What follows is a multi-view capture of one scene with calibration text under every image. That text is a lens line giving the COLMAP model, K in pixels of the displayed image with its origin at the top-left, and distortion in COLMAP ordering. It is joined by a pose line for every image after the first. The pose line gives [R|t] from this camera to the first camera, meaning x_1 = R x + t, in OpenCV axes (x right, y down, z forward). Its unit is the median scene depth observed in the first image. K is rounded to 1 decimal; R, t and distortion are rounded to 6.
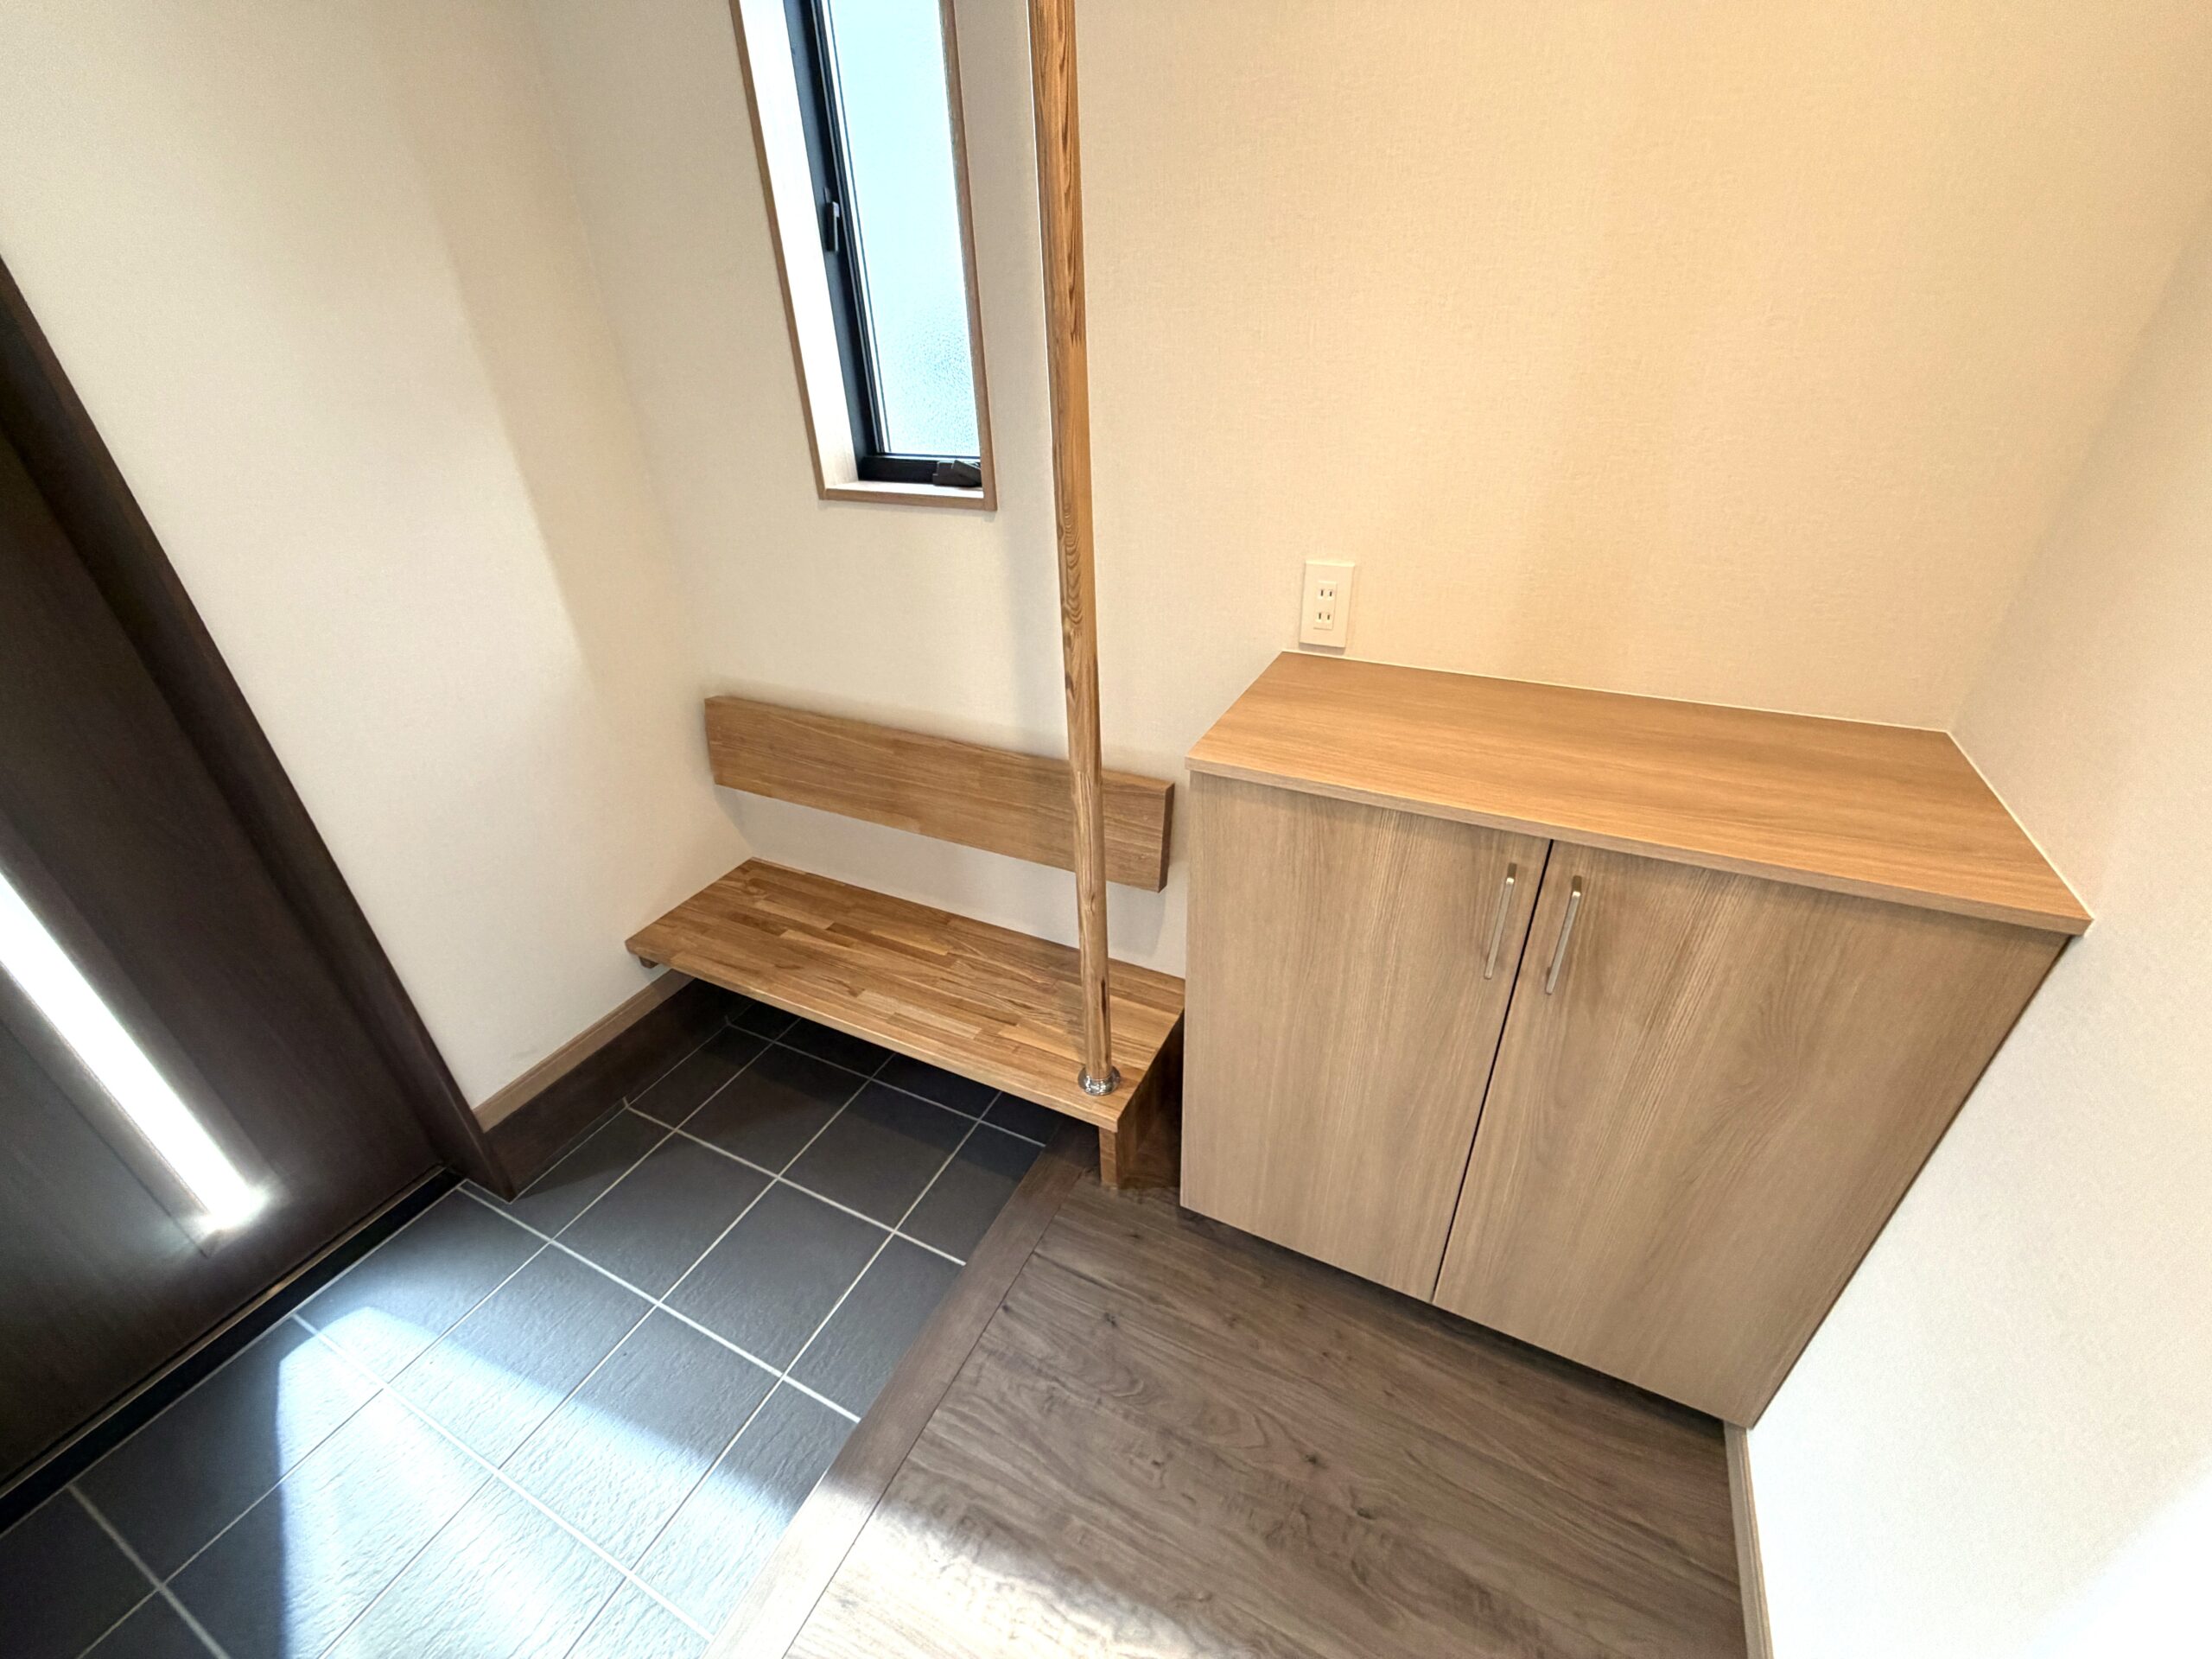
lens RADIAL K [[894.5, 0, 1110.1], [0, 894.5, 828.2], [0, 0, 1]] dist [0.004187, -0.000125]
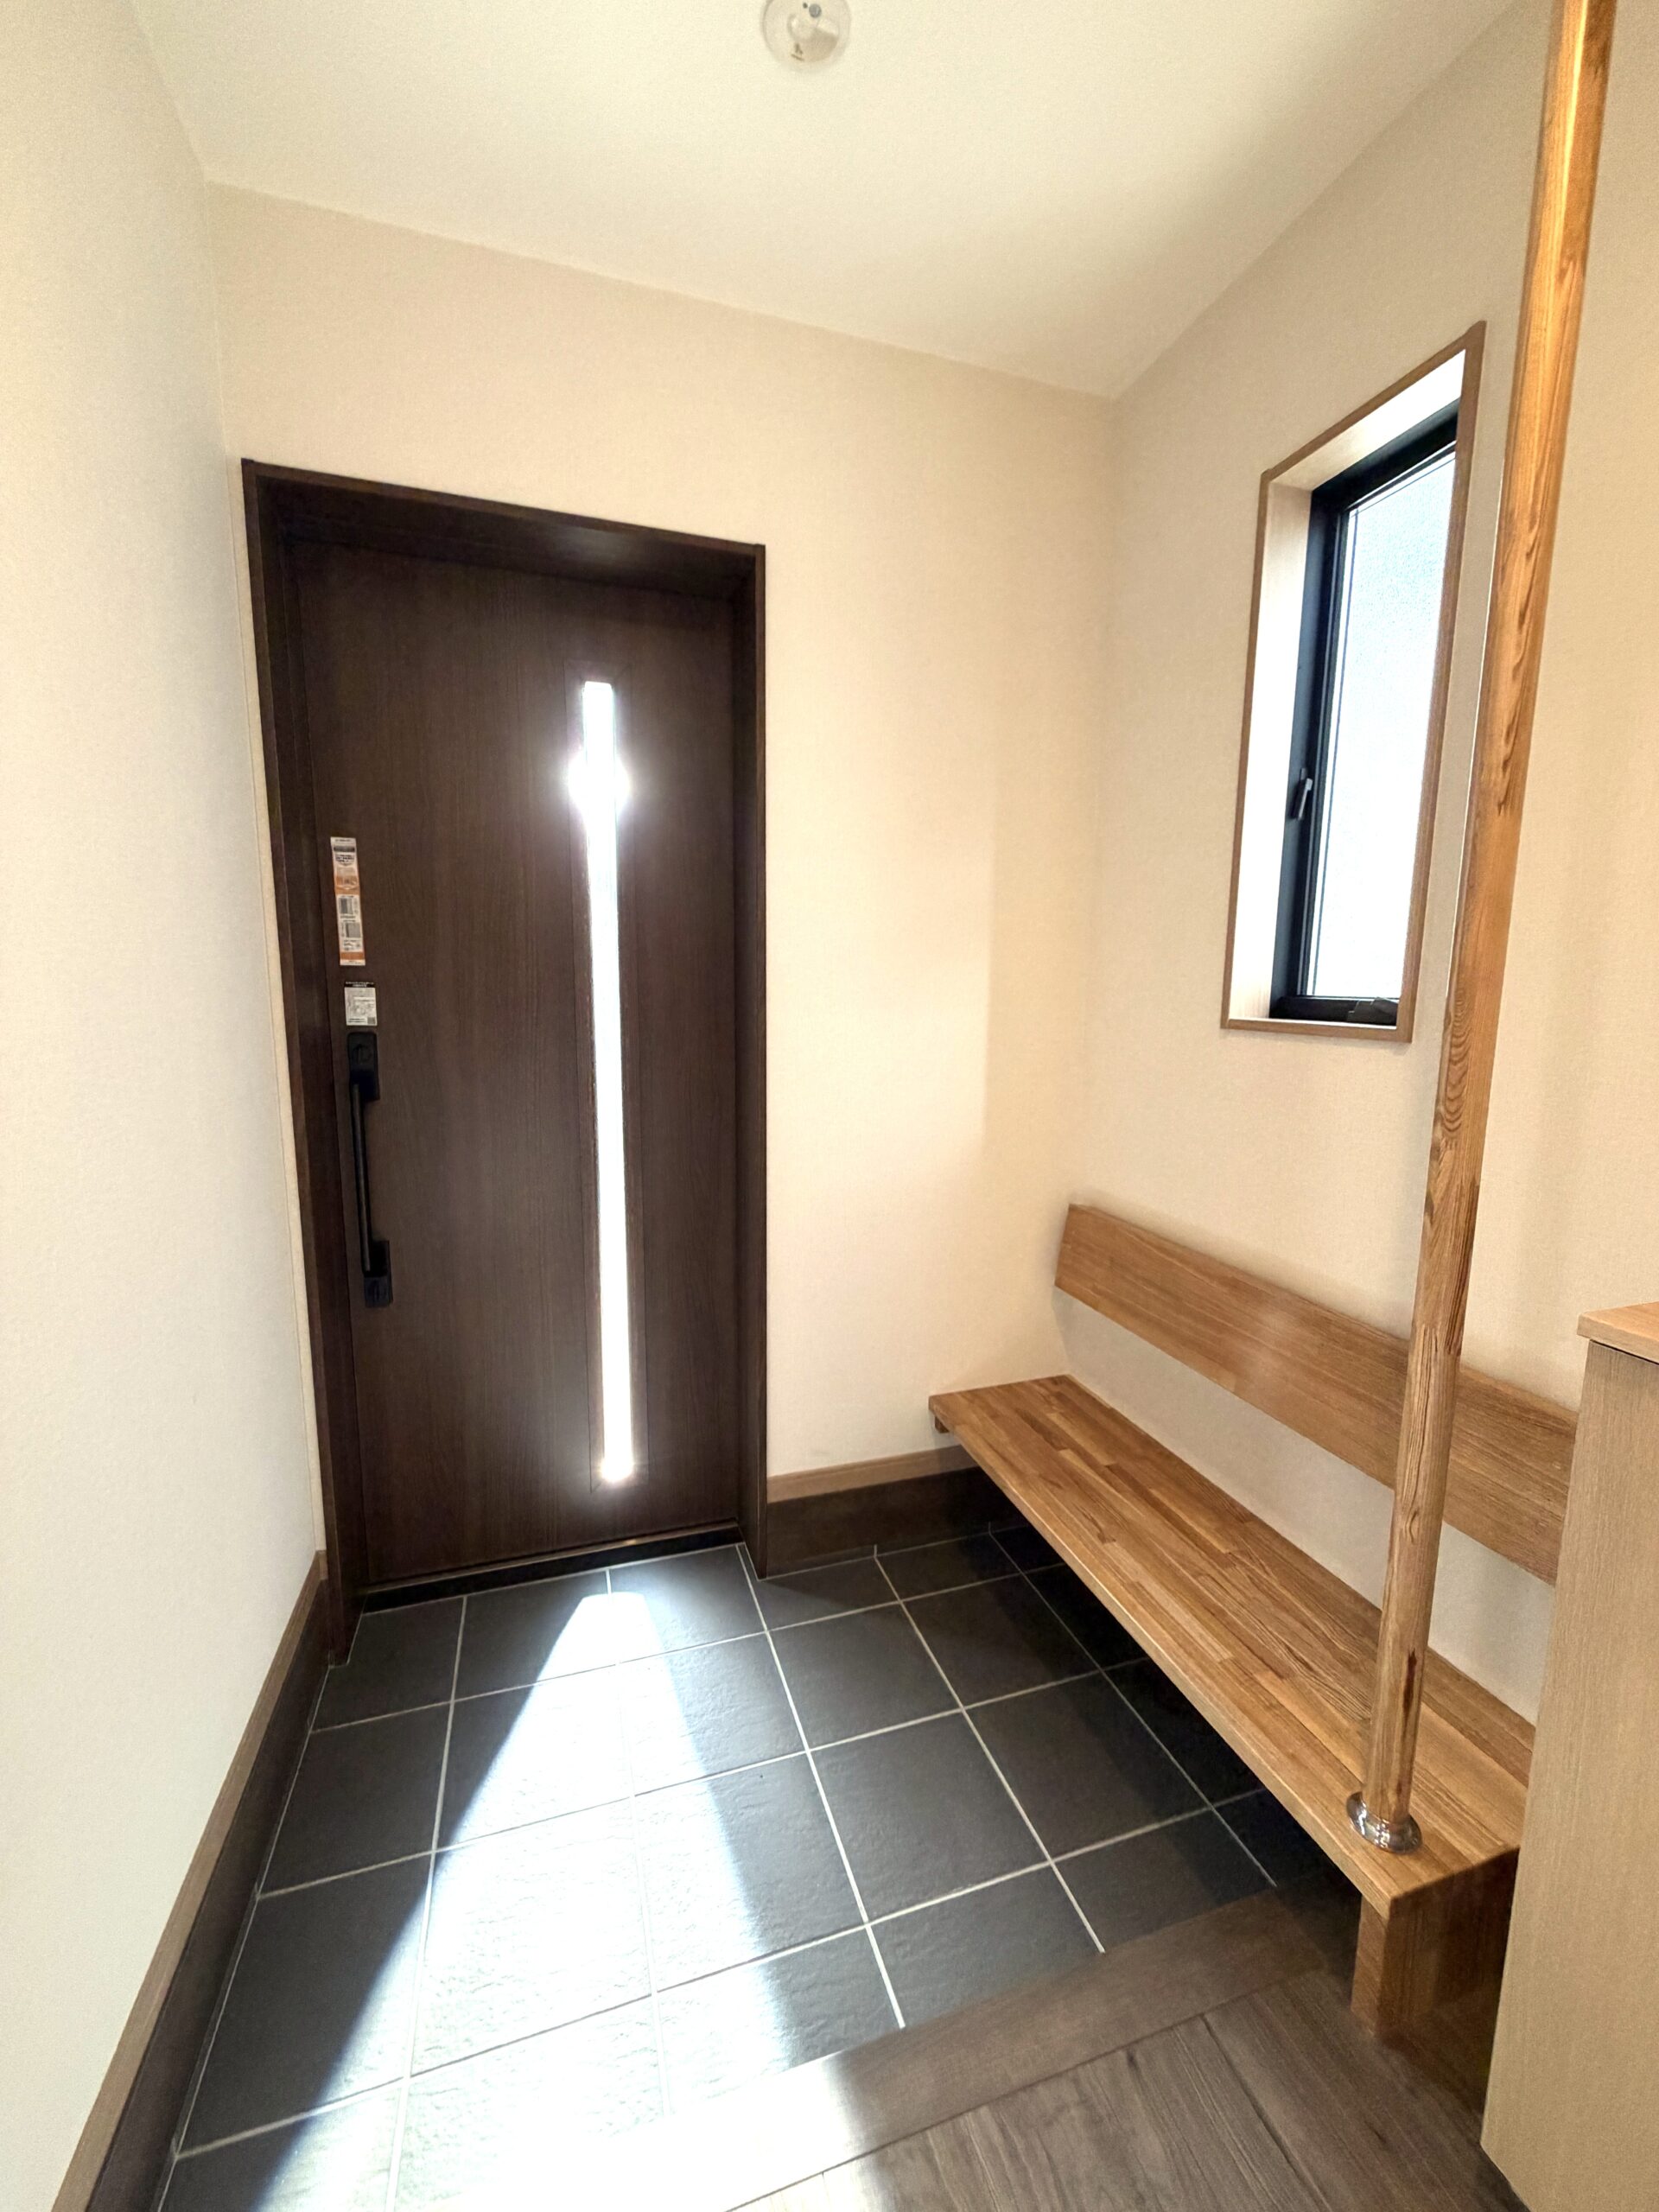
lens RADIAL K [[894.5, 0, 830.7], [0, 894.5, 1104.9], [0, 0, 1]] dist [0.004187, -0.000125]
pose [[0.693330, 0.133527, -0.708141, 0.100009], [-0.384912, 0.899377, -0.207275, 0.092429], [0.609209, 0.416282, 0.674962, 0.072663]]
